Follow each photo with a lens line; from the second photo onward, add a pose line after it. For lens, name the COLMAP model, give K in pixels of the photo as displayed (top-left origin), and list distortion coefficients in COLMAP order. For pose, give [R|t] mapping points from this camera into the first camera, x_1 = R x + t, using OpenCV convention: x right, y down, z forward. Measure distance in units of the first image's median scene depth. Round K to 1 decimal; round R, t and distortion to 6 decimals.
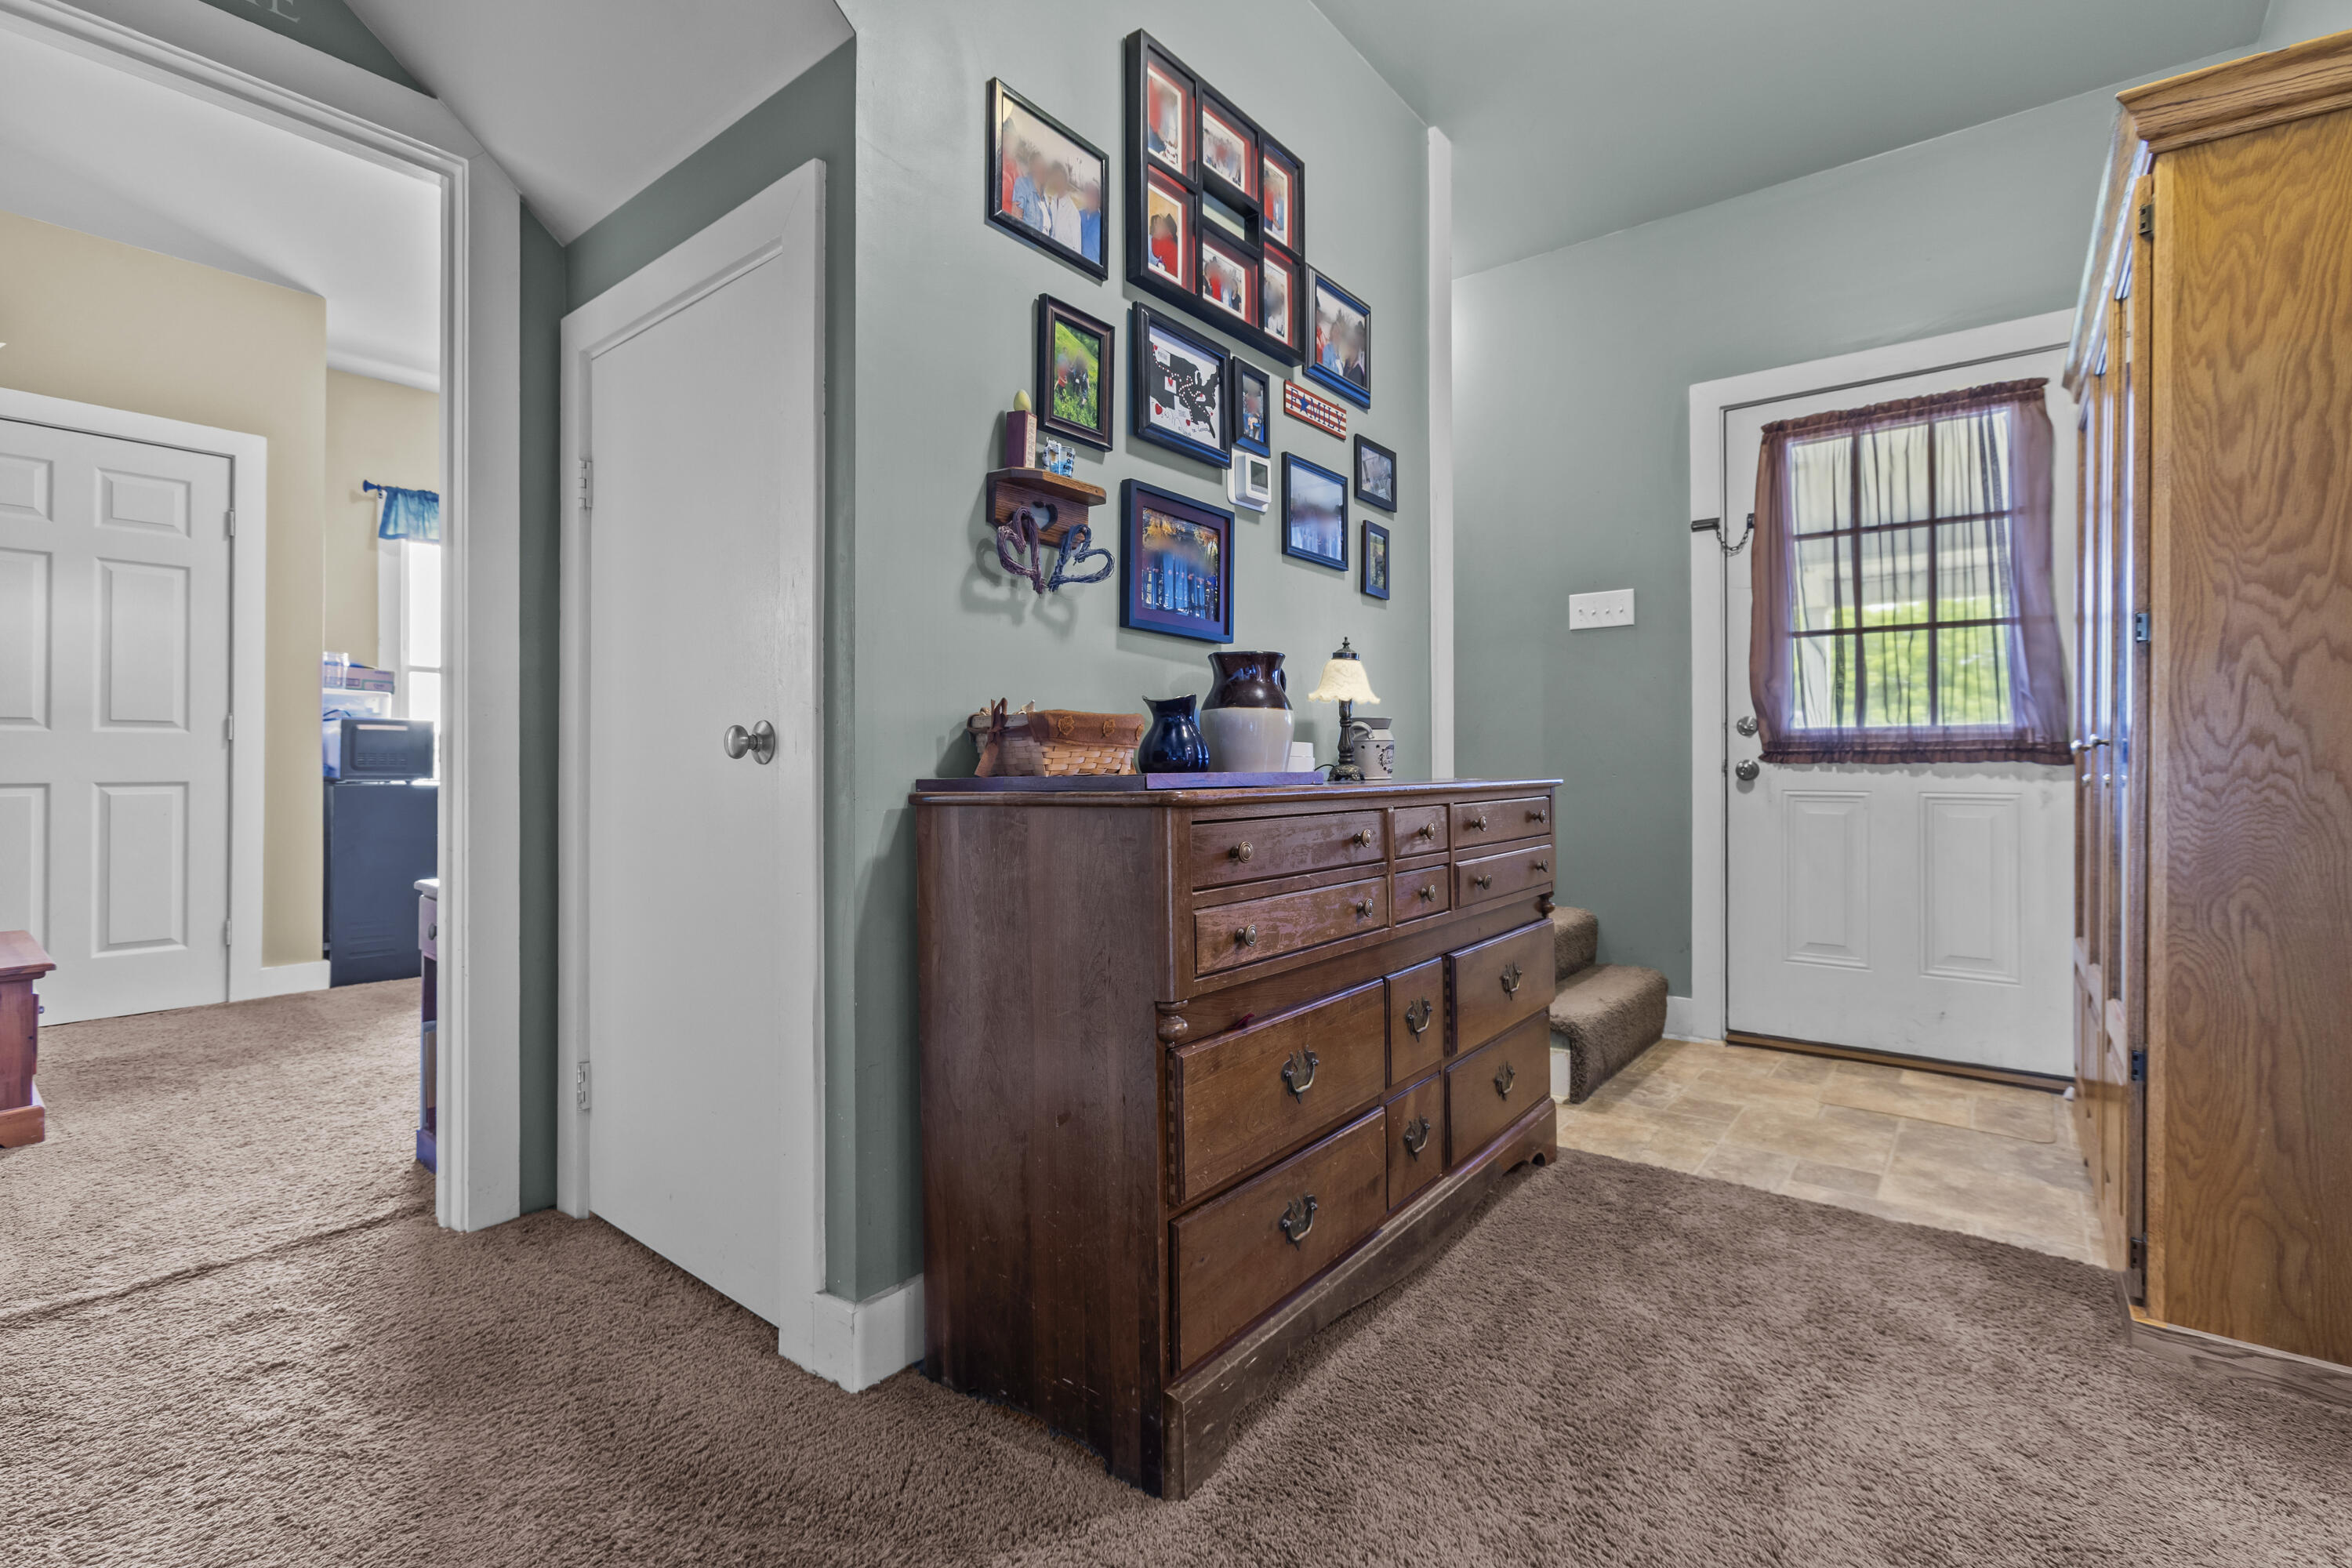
lens RADIAL K [[1044.8, 0, 1178.3], [0, 1044.8, 763.8], [0, 0, 1]] dist [-0.002660, -0.000875]
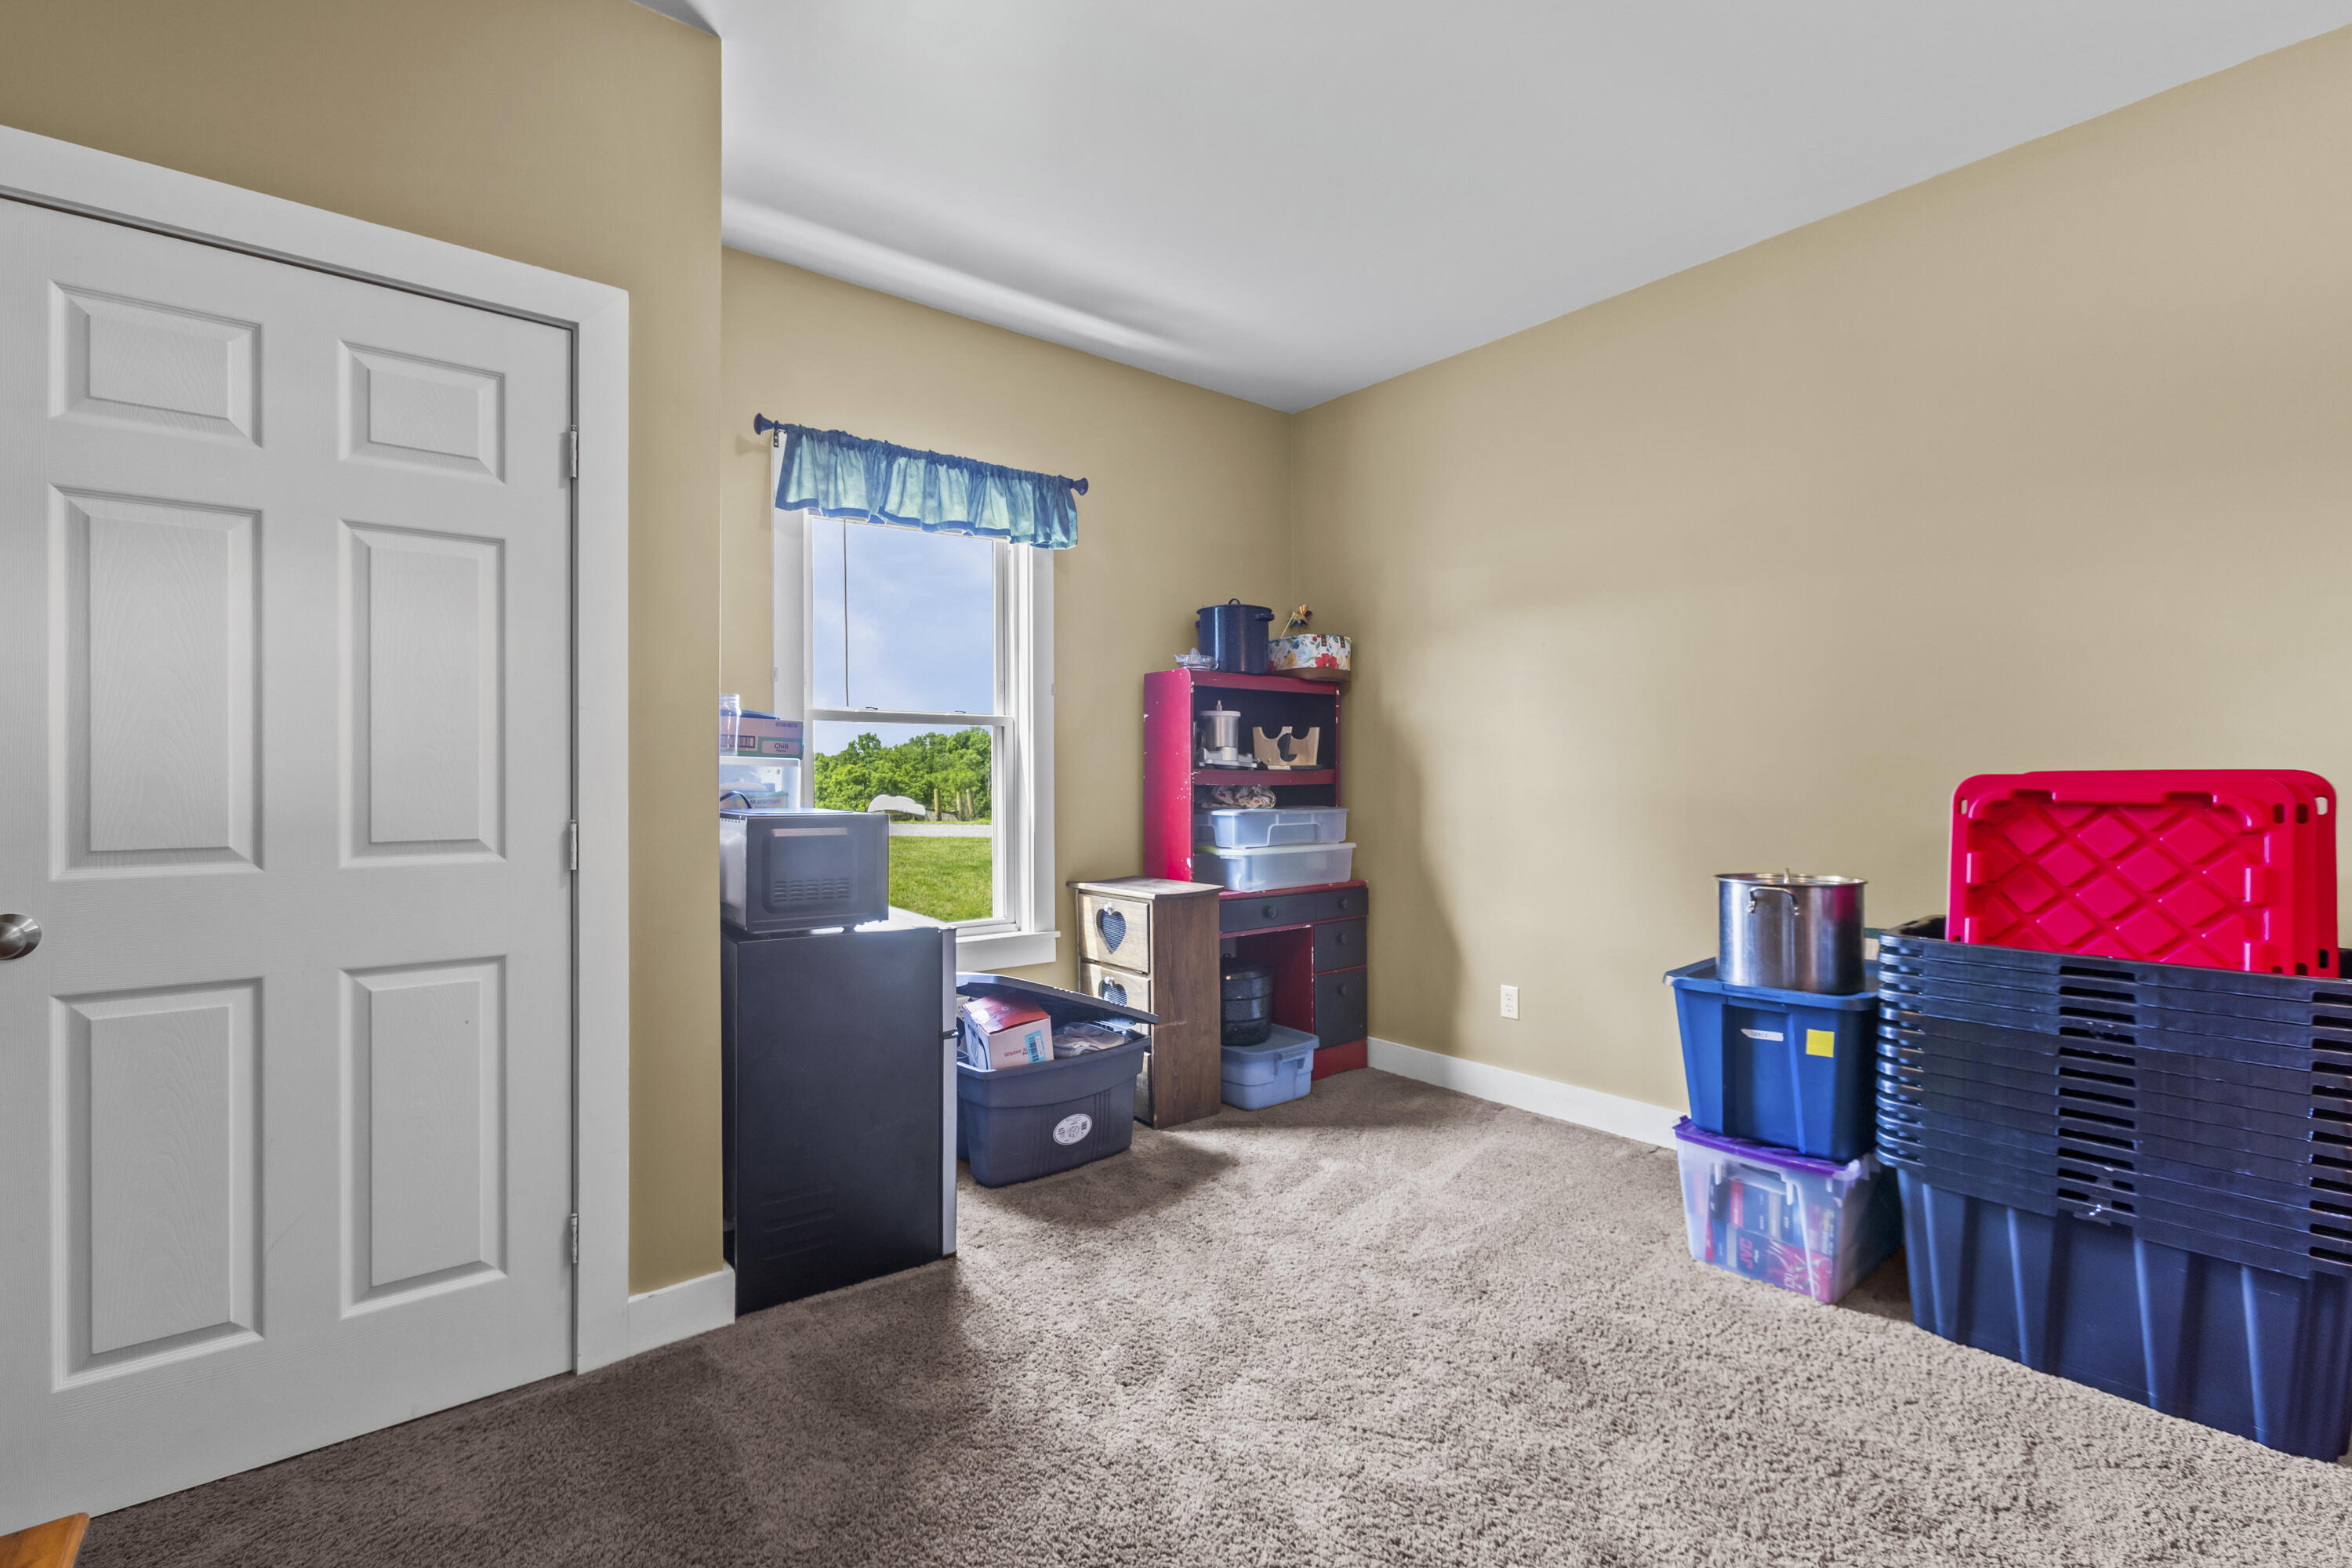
lens RADIAL K [[1044.8, 0, 1174.6], [0, 1044.8, 788.2], [0, 0, 1]] dist [-0.002660, -0.000875]
pose [[0.976586, 0.000758, -0.215124, -0.504256], [0.001354, 0.999952, 0.009674, -0.068881], [0.215121, -0.009738, 0.976539, 0.555095]]
